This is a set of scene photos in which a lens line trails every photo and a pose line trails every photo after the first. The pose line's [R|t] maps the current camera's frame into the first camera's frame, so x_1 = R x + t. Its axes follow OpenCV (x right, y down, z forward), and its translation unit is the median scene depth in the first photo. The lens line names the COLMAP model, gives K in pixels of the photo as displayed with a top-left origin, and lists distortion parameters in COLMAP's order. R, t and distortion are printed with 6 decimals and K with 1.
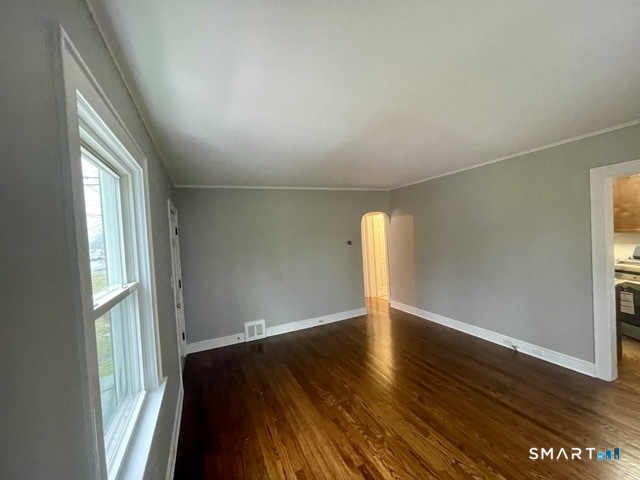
lens RADIAL K [[257.9, 0, 317.5], [0, 257.9, 241.6], [0, 0, 1]] dist [-0.007090, 0.000458]
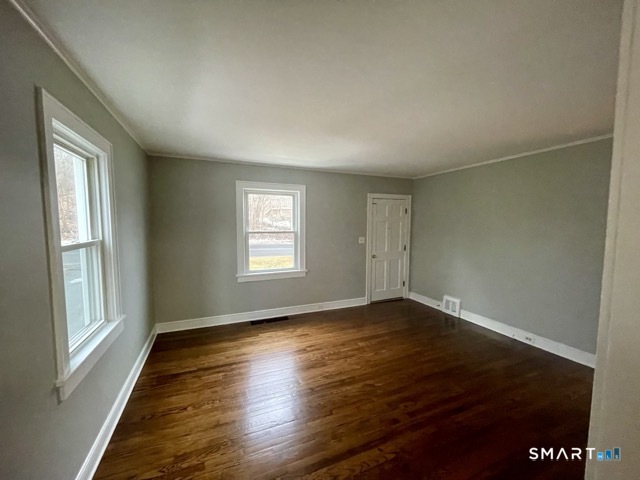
lens RADIAL K [[257.9, 0, 316.7], [0, 257.9, 240.3], [0, 0, 1]] dist [-0.007090, 0.000458]
pose [[-0.026961, 0.129736, -0.991182, 0.913232], [-0.032921, 0.990889, 0.130594, -0.045819], [0.999094, 0.036152, -0.022445, 0.549403]]
